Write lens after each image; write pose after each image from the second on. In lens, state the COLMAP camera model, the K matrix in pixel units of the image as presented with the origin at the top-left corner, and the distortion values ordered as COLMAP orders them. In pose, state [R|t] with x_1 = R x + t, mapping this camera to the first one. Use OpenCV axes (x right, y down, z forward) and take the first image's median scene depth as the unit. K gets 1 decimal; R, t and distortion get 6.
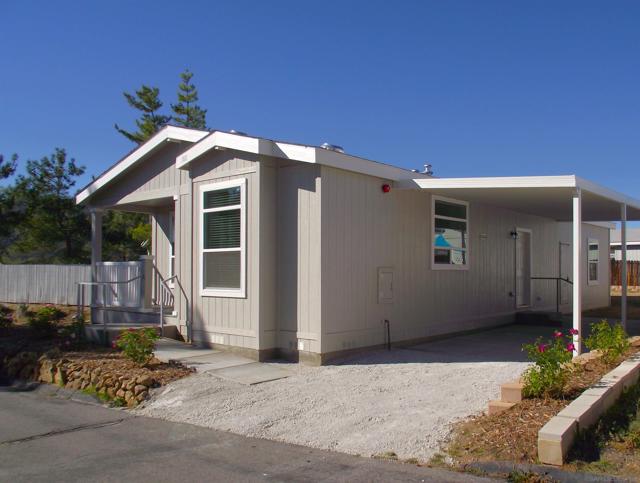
lens RADIAL K [[525.4, 0, 322.6], [0, 525.4, 267.5], [0, 0, 1]] dist [-0.000227, 0.000292]
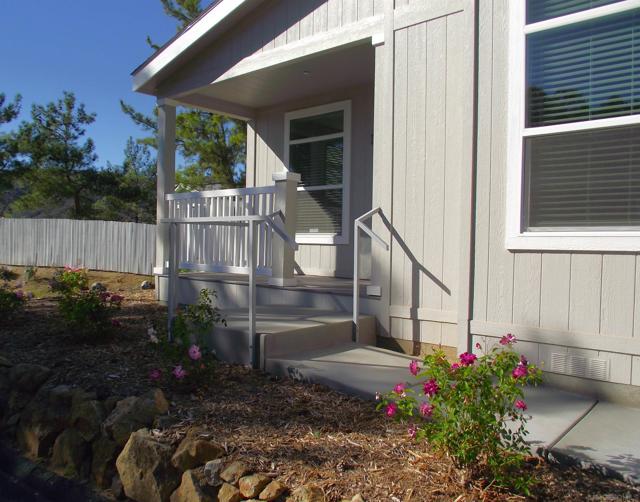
lens RADIAL K [[516.4, 0, 320.0], [0, 516.4, 251.0], [0, 0, 1]] dist [-0.028425, 0.000059]
pose [[0.999939, 0.009481, 0.005578, -0.090553], [-0.009653, 0.999451, 0.031703, 0.010665], [-0.005274, -0.031755, 0.999482, 0.148772]]
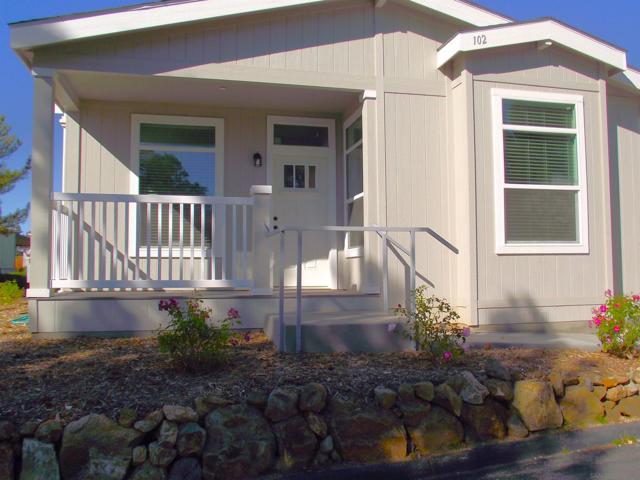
lens RADIAL K [[527.3, 0, 320.0], [0, 527.3, 240.0], [0, 0, 1]] dist [-0.004684, -0.002288]
pose [[0.592881, 0.026801, 0.804844, -0.216356], [-0.000287, 0.999453, -0.033070, 0.014147], [-0.805290, 0.019375, 0.592564, 0.190030]]
